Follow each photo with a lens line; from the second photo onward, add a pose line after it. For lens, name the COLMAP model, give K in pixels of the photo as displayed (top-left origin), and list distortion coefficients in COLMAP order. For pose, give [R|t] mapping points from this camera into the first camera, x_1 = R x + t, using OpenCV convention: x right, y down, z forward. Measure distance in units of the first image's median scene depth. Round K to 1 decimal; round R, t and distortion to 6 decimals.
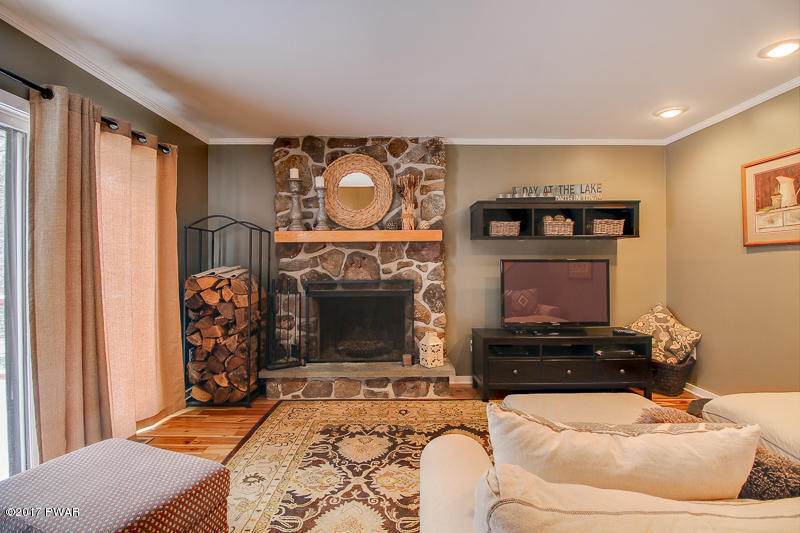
lens RADIAL K [[384.8, 0, 399.4], [0, 384.8, 267.4], [0, 0, 1]] dist [-0.012418, -0.003736]
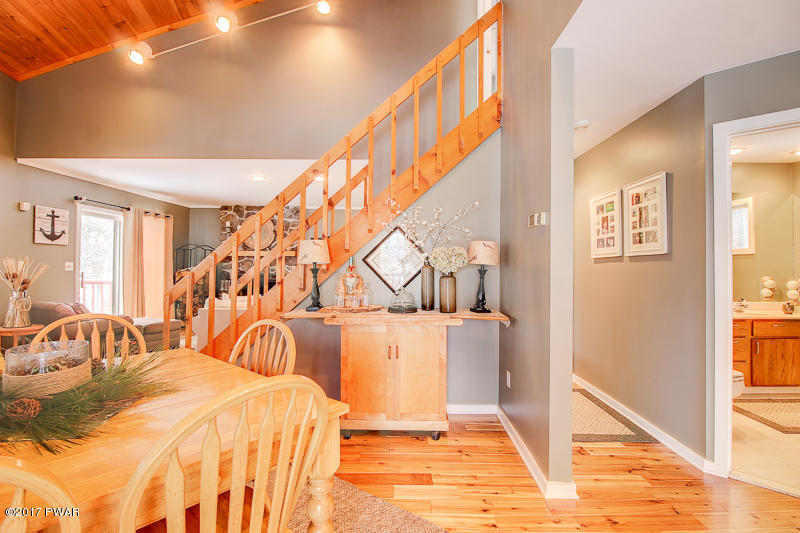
lens RADIAL K [[384.8, 0, 405.9], [0, 384.8, 264.9], [0, 0, 1]] dist [-0.012418, -0.003736]
pose [[0.999940, 0.010711, 0.002122, 0.691455], [-0.010687, 0.999882, -0.011065, -0.000567], [-0.002240, 0.011042, 0.999937, -1.104637]]
